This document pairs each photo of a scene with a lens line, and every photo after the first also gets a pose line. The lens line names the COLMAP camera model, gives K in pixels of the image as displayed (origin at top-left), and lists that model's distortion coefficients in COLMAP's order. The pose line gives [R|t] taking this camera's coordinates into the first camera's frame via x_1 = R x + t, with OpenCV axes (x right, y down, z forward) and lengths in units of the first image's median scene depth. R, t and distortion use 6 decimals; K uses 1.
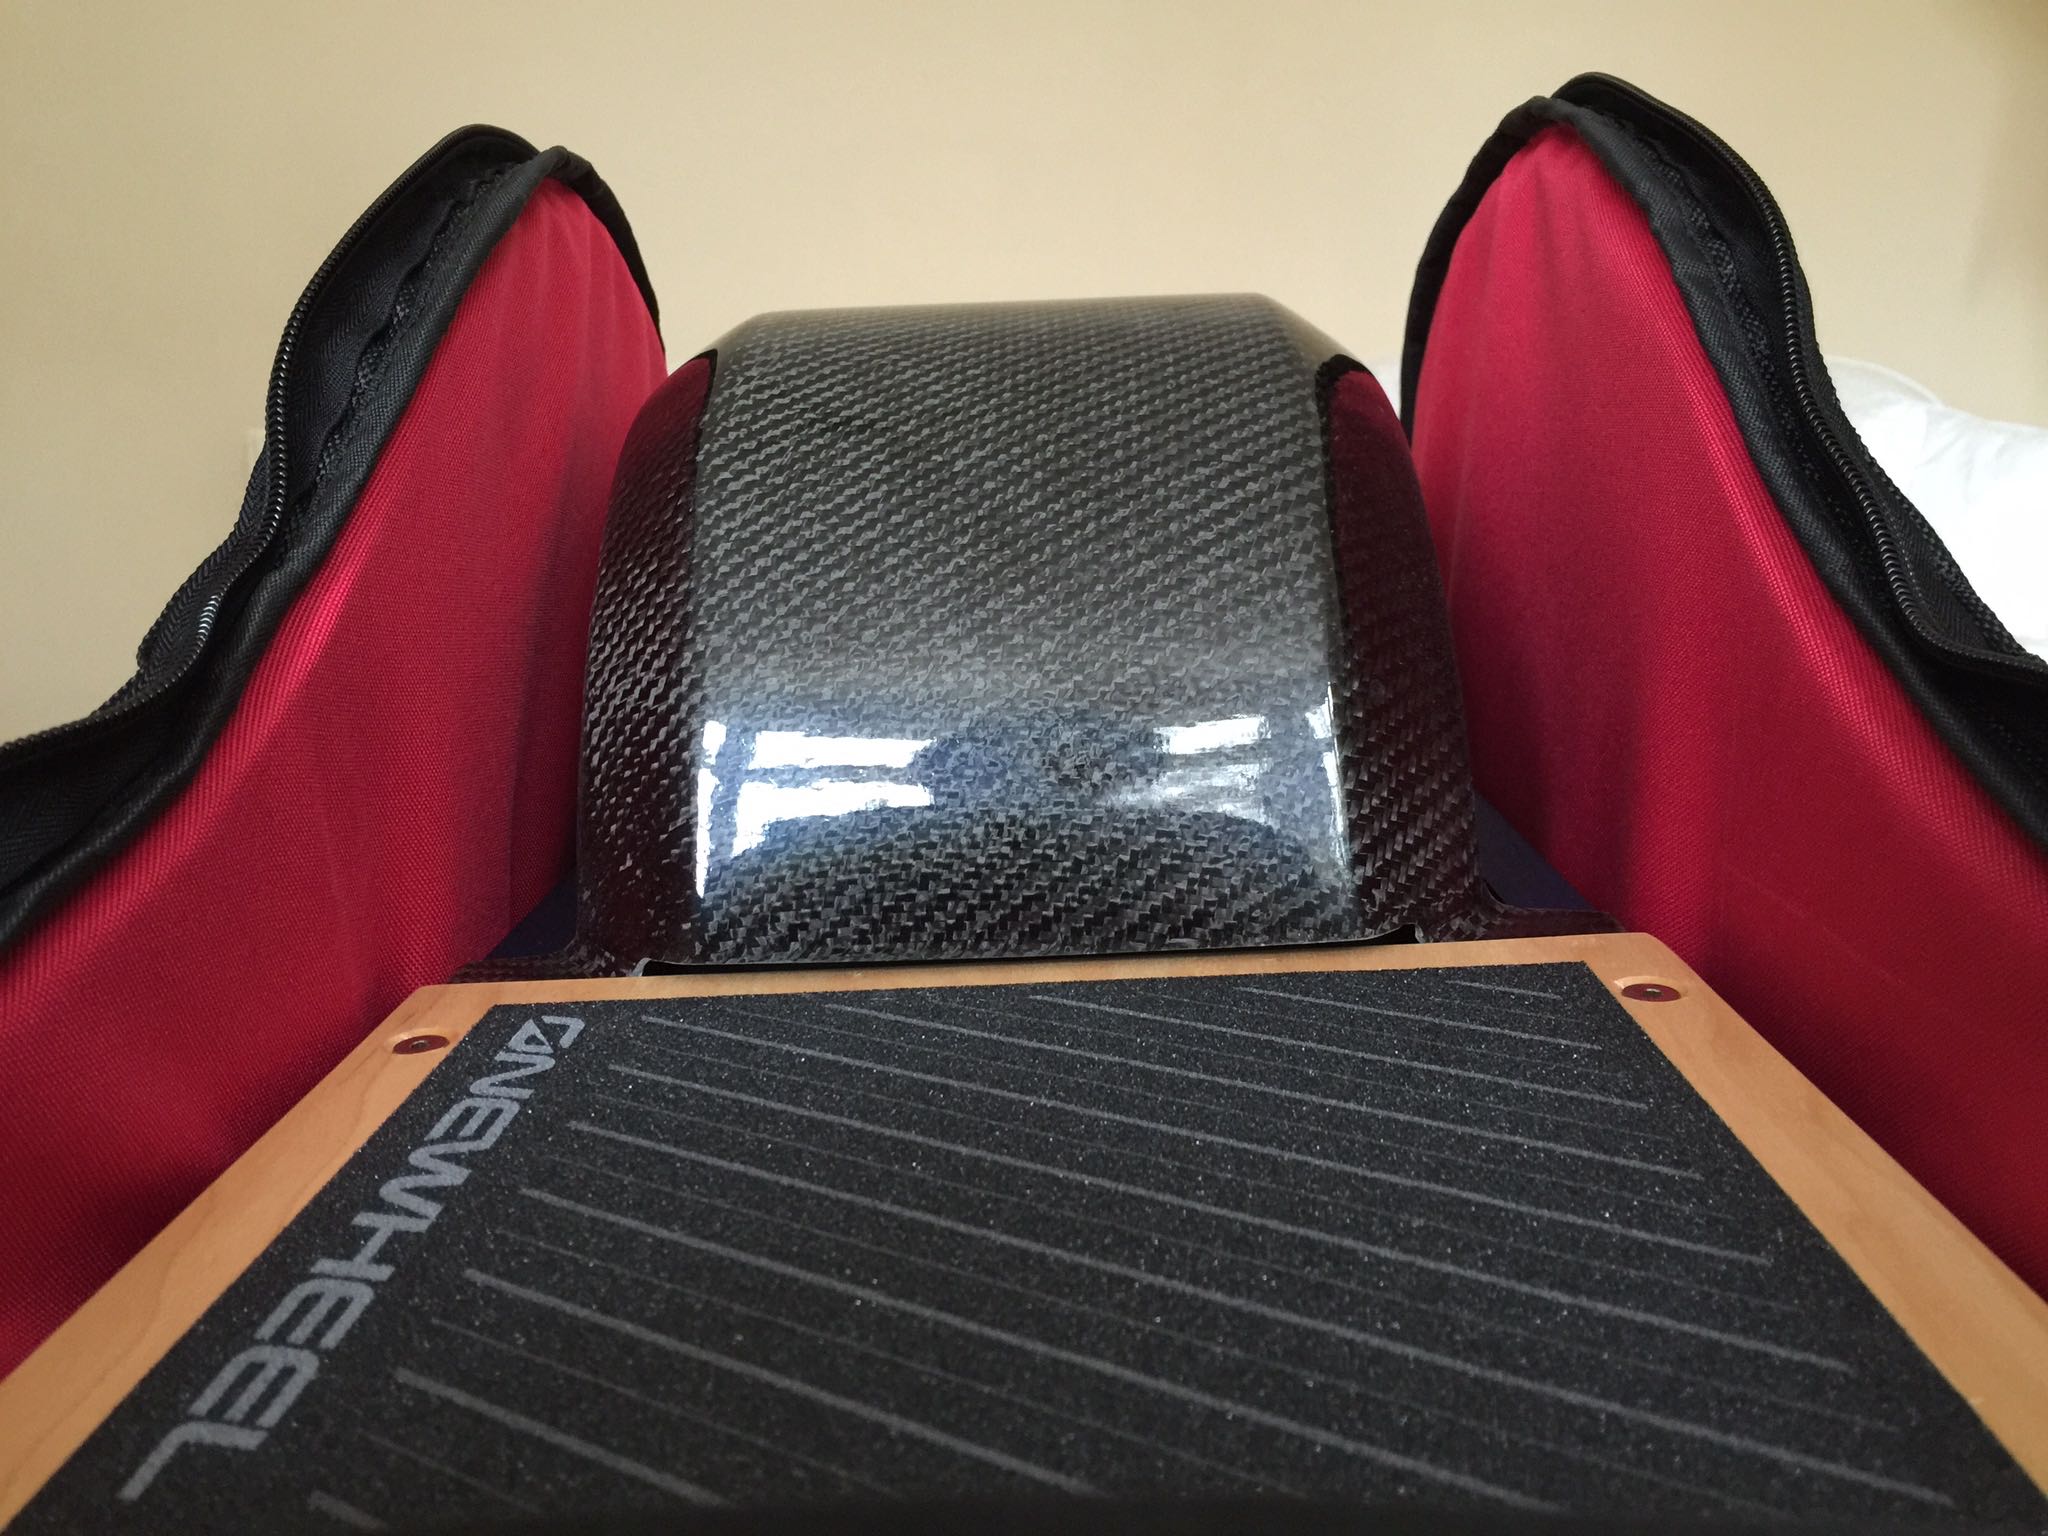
lens RADIAL K [[1777.1, 0, 1025.4], [0, 1777.1, 743.0], [0, 0, 1]] dist [0.082895, -0.151172]
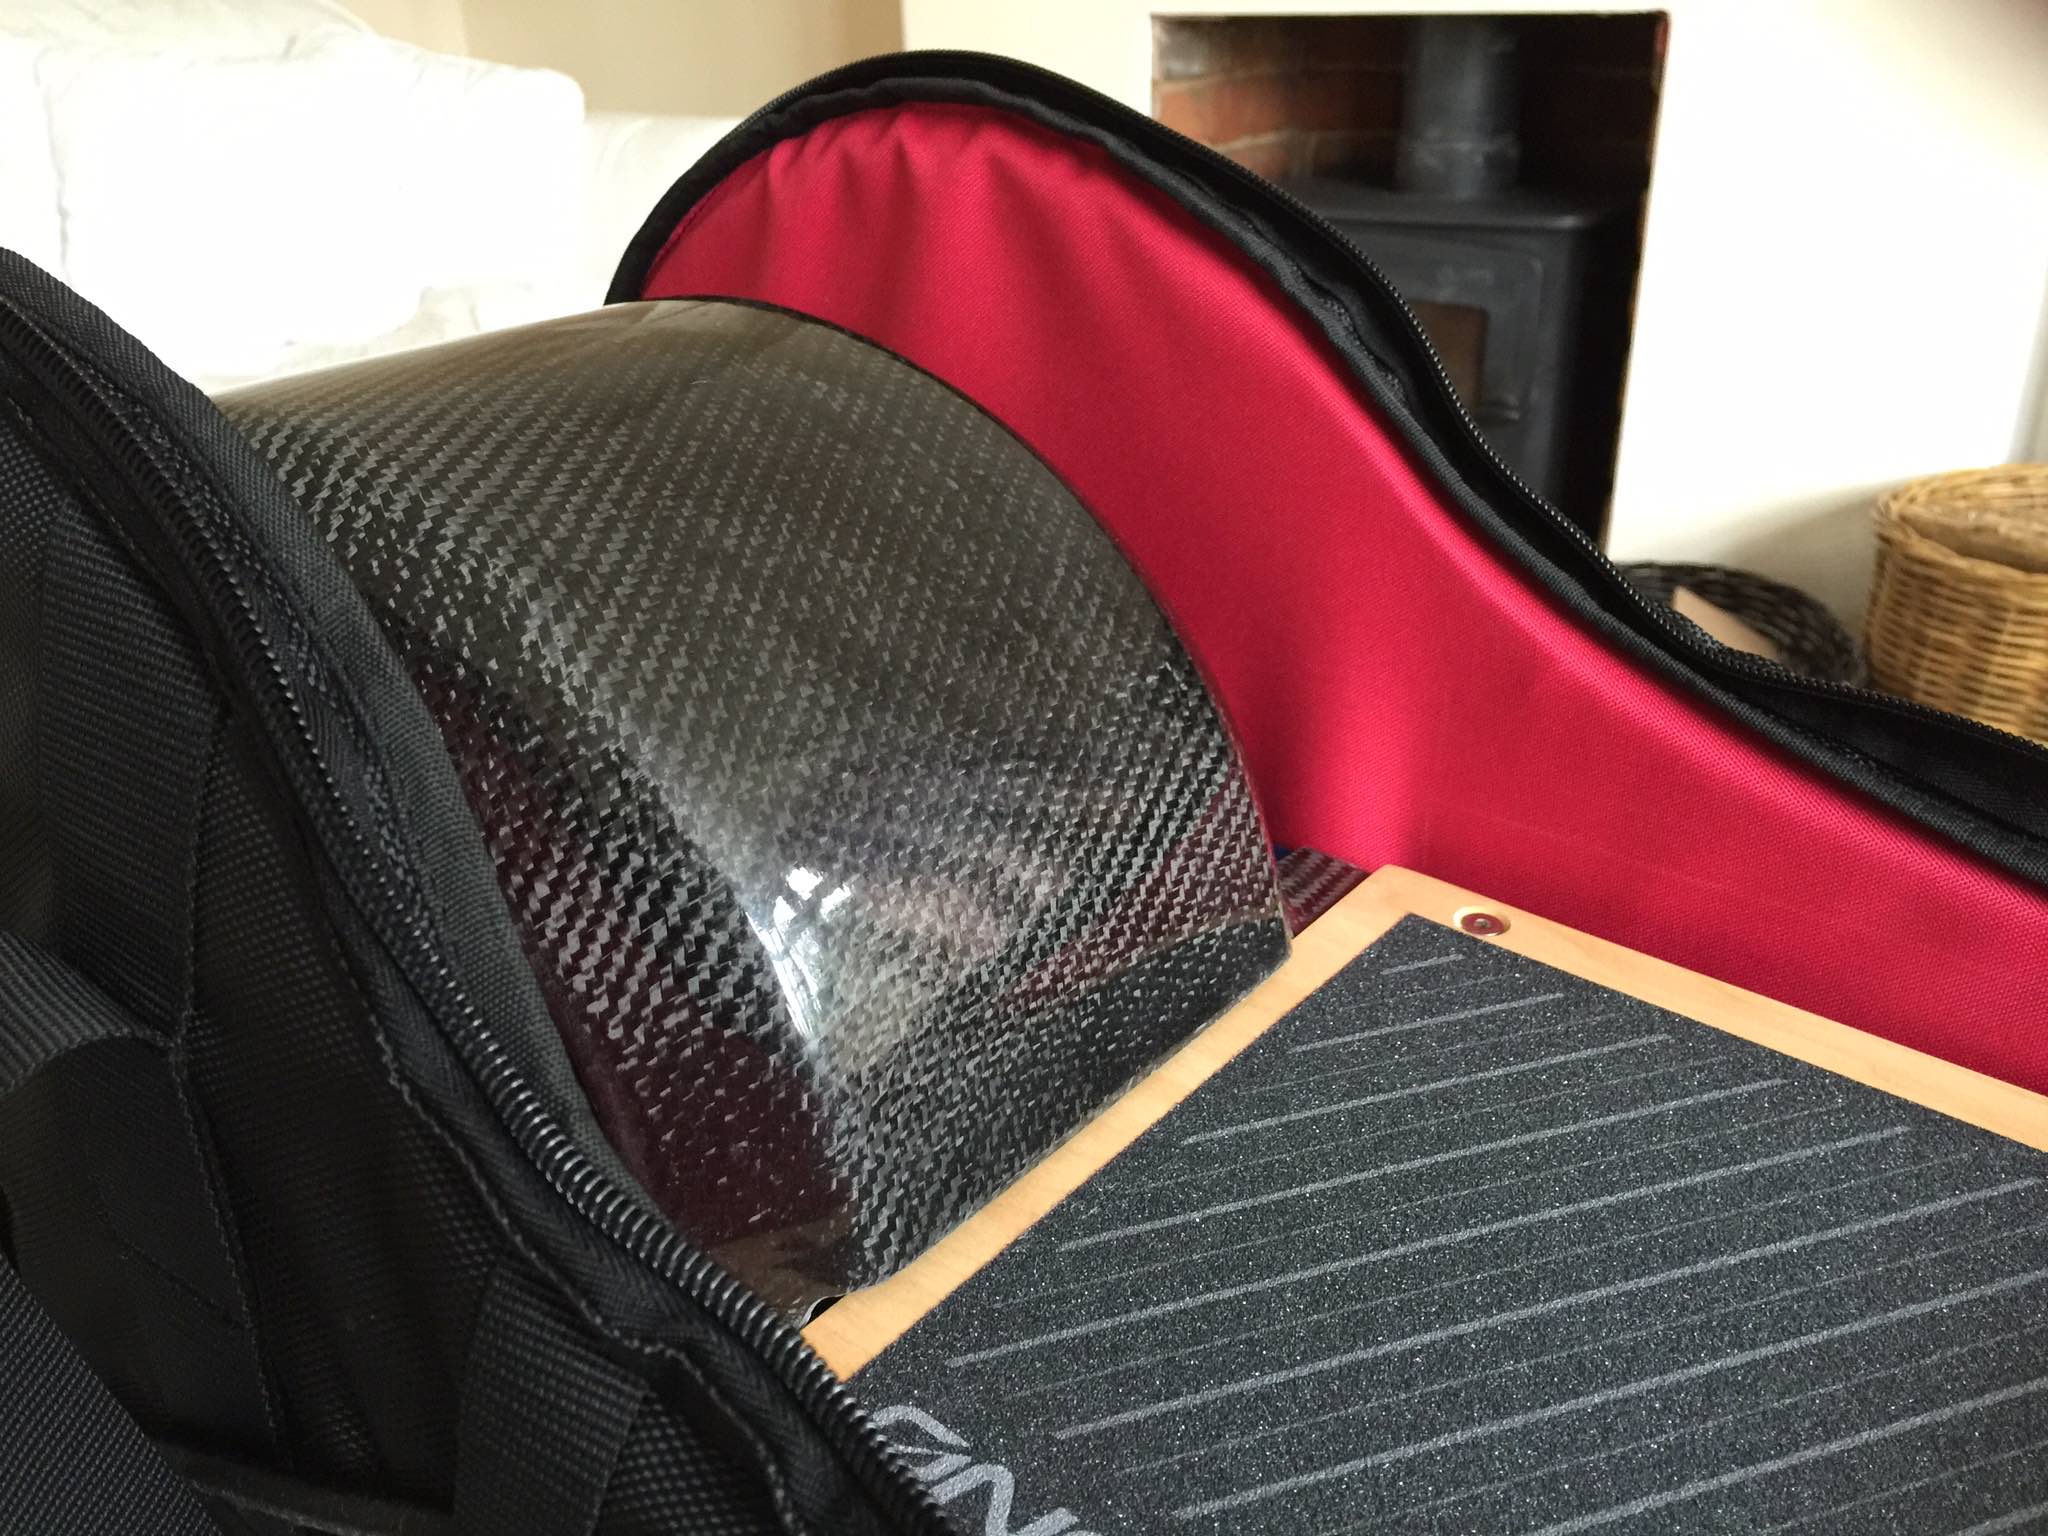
lens RADIAL K [[1777.1, 0, 1025.4], [0, 1777.1, 743.0], [0, 0, 1]] dist [0.082895, -0.151172]
pose [[0.628220, -0.313587, 0.712041, -0.707784], [0.142419, 0.946064, 0.290999, -0.389457], [-0.764890, -0.081403, 0.638997, 0.389429]]
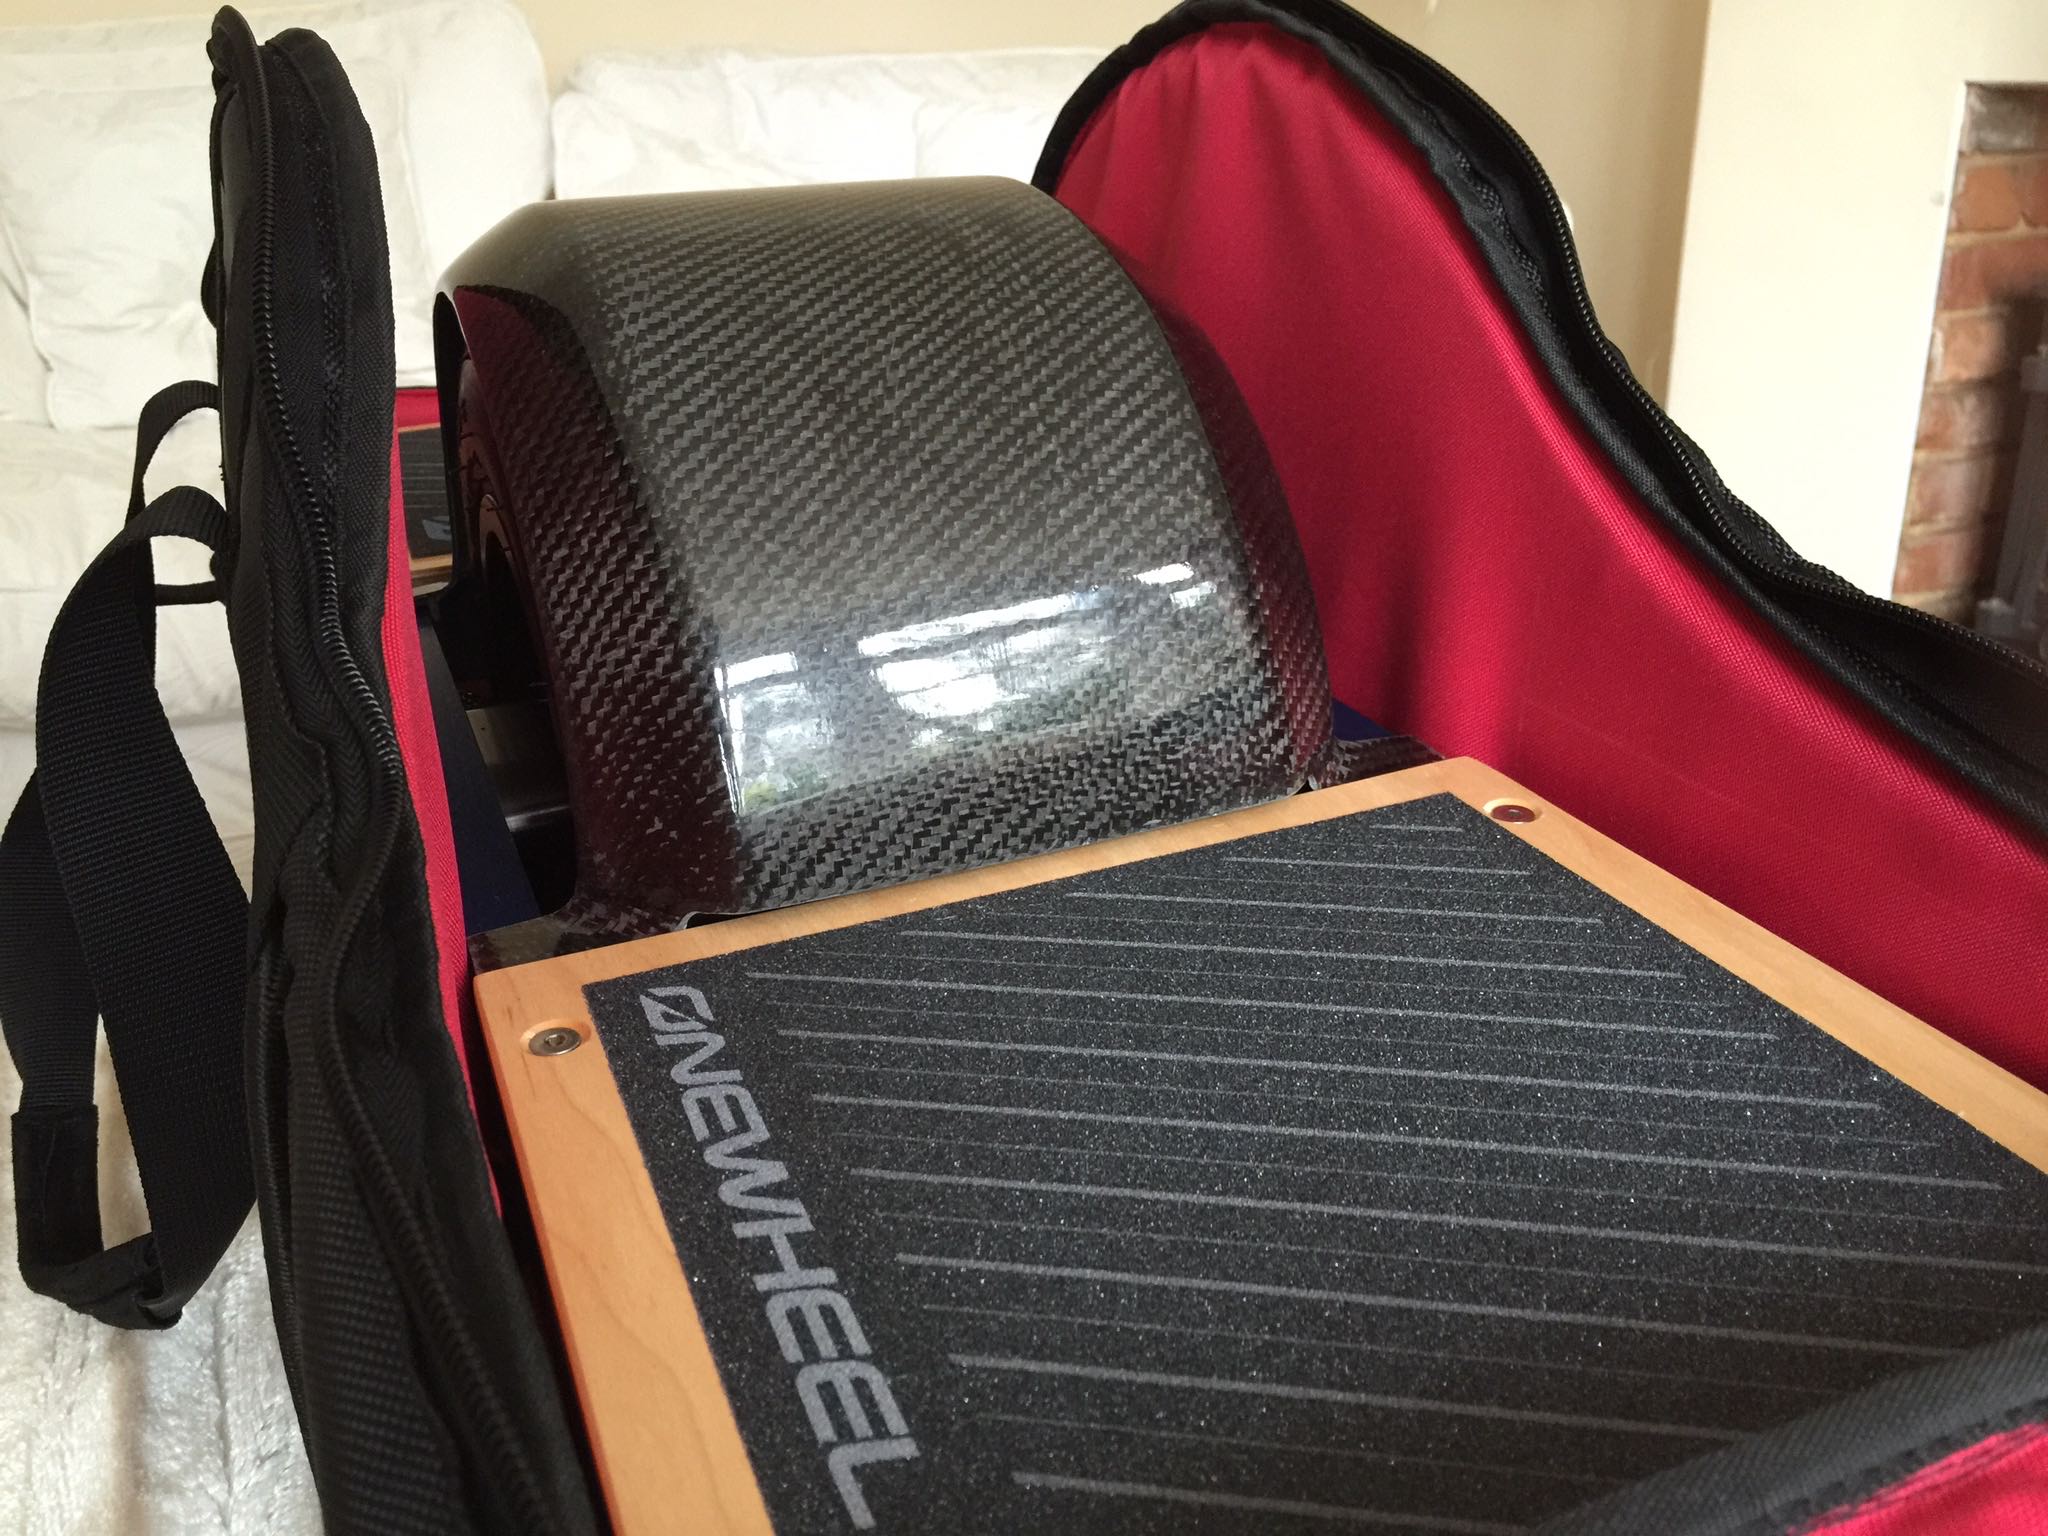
lens RADIAL K [[1777.1, 0, 1025.4], [0, 1777.1, 743.0], [0, 0, 1]] dist [0.082895, -0.151172]
pose [[0.914533, -0.140558, 0.379307, -0.431179], [0.069611, 0.978386, 0.194718, -0.176336], [-0.398477, -0.151672, 0.904550, -0.030425]]
